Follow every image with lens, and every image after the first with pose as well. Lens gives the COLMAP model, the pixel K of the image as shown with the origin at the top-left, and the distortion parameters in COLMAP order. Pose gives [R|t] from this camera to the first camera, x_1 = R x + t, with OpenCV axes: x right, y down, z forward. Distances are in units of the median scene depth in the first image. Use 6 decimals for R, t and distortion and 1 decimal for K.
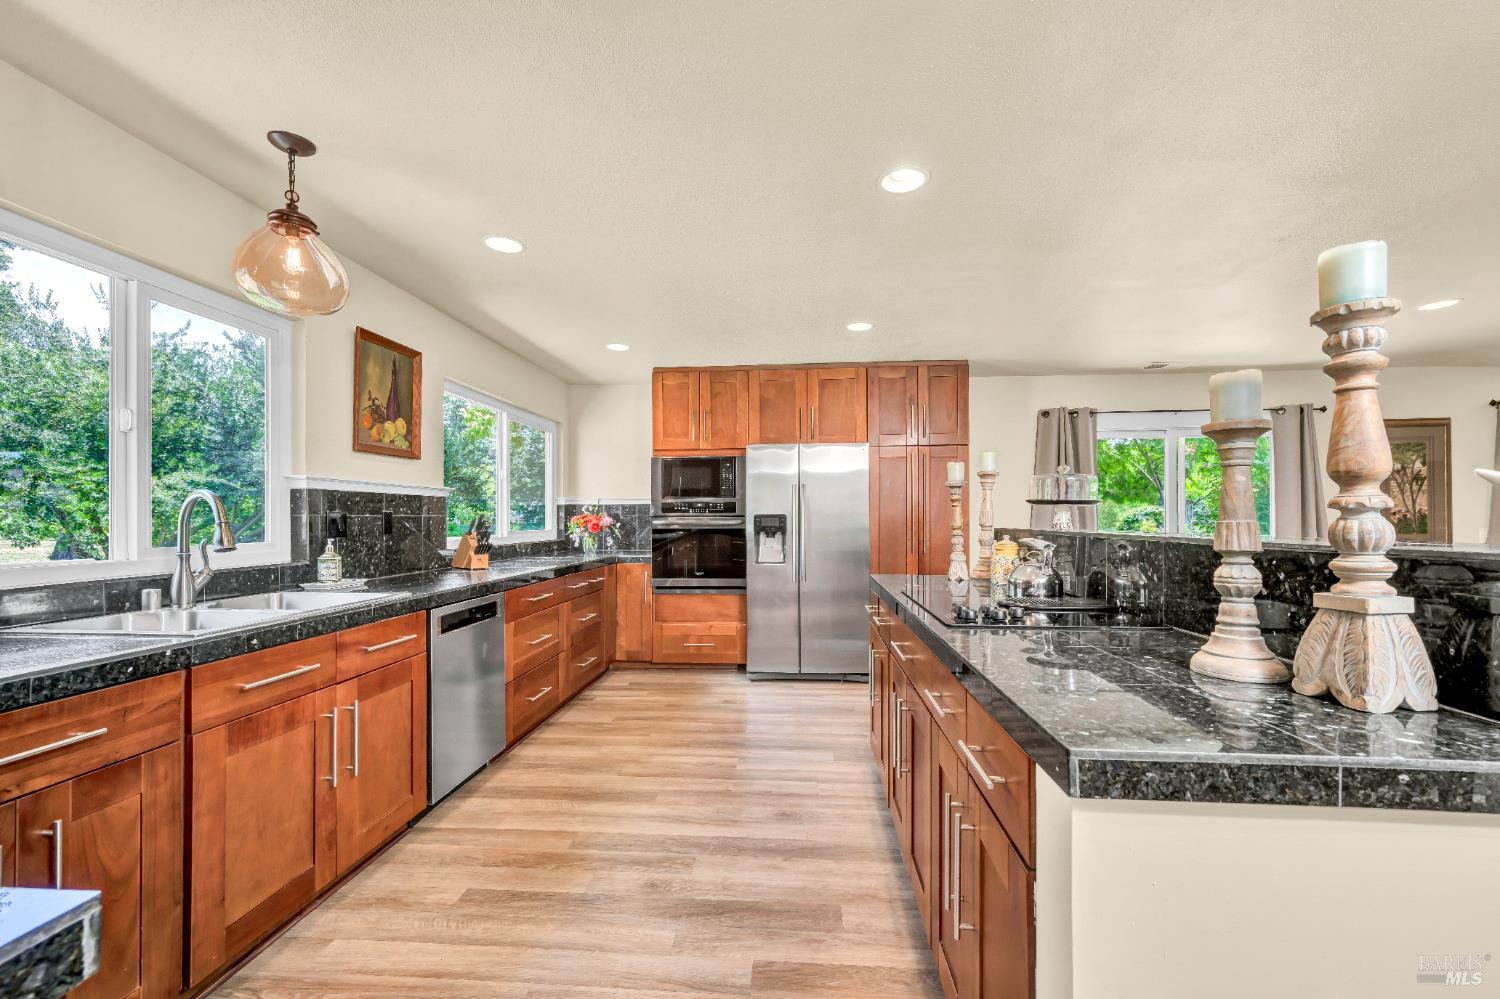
lens RADIAL K [[611.1, 0, 751.3], [0, 611.1, 520.7], [0, 0, 1]] dist [-0.001472, -0.000497]
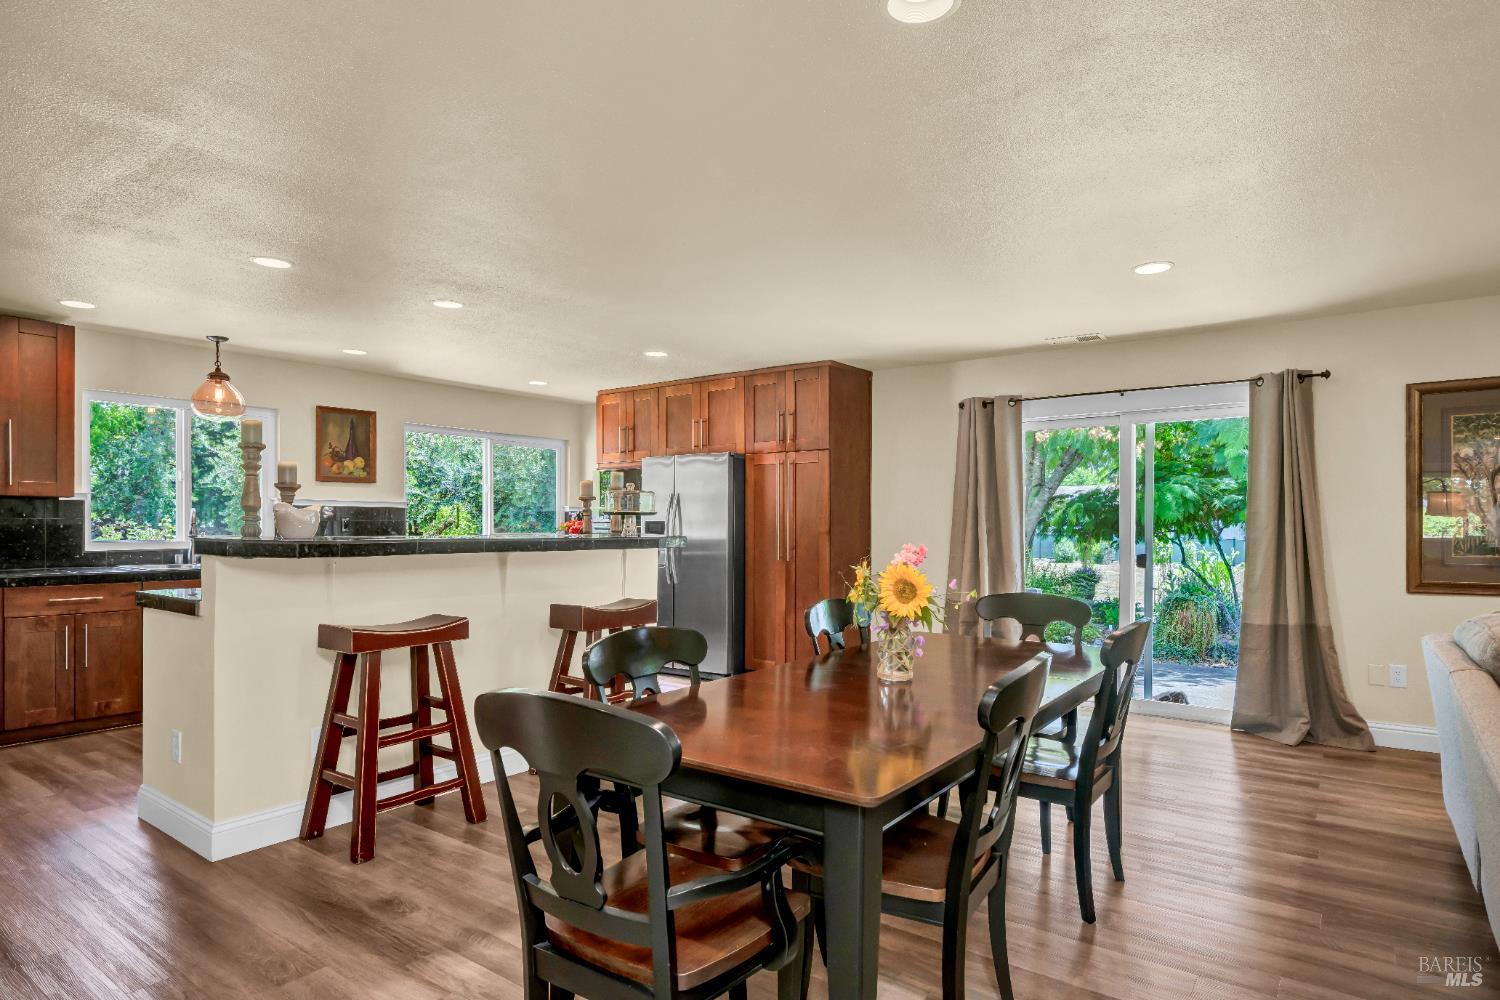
lens RADIAL K [[822.3, 0, 756.9], [0, 822.3, 526.1], [0, 0, 1]] dist [0.001111, 0.000636]
pose [[0.856088, 0.008533, -0.516760, 1.427529], [-0.006614, 0.999963, 0.005554, -0.011497], [0.516788, -0.001336, 0.856112, -0.274032]]
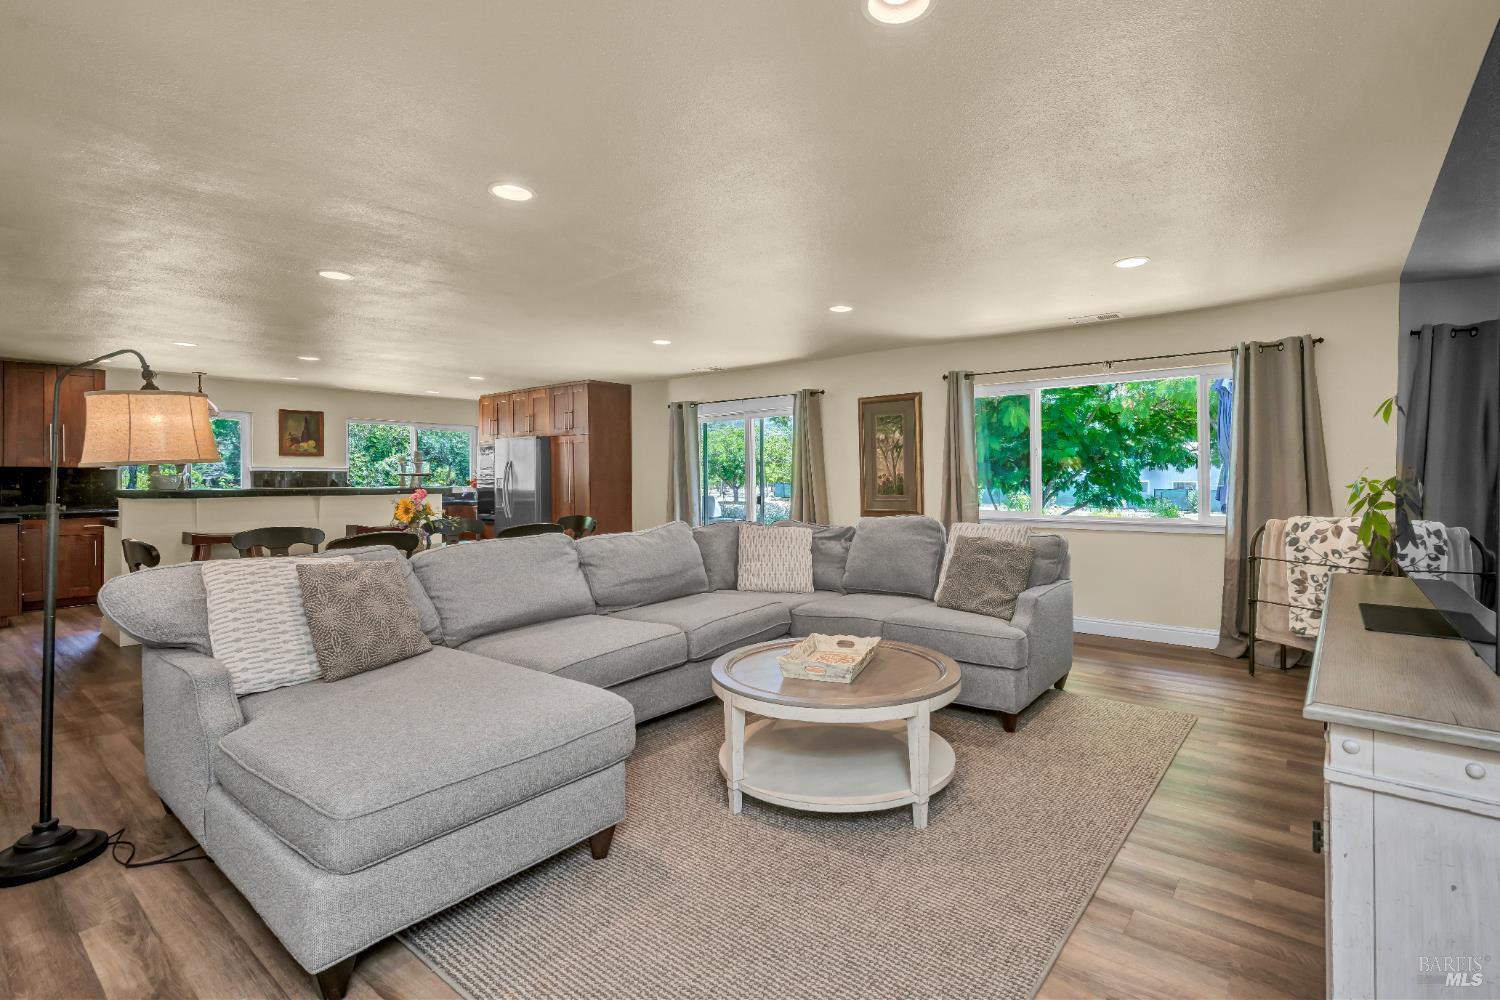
lens RADIAL K [[680.1, 0, 792.1], [0, 680.1, 473.3], [0, 0, 1]] dist [0.014750, -0.000396]
pose [[0.844282, -0.002151, -0.535895, 2.681400], [0.000194, 0.999993, -0.003709, -0.023469], [0.535899, 0.003027, 0.844277, -0.315910]]
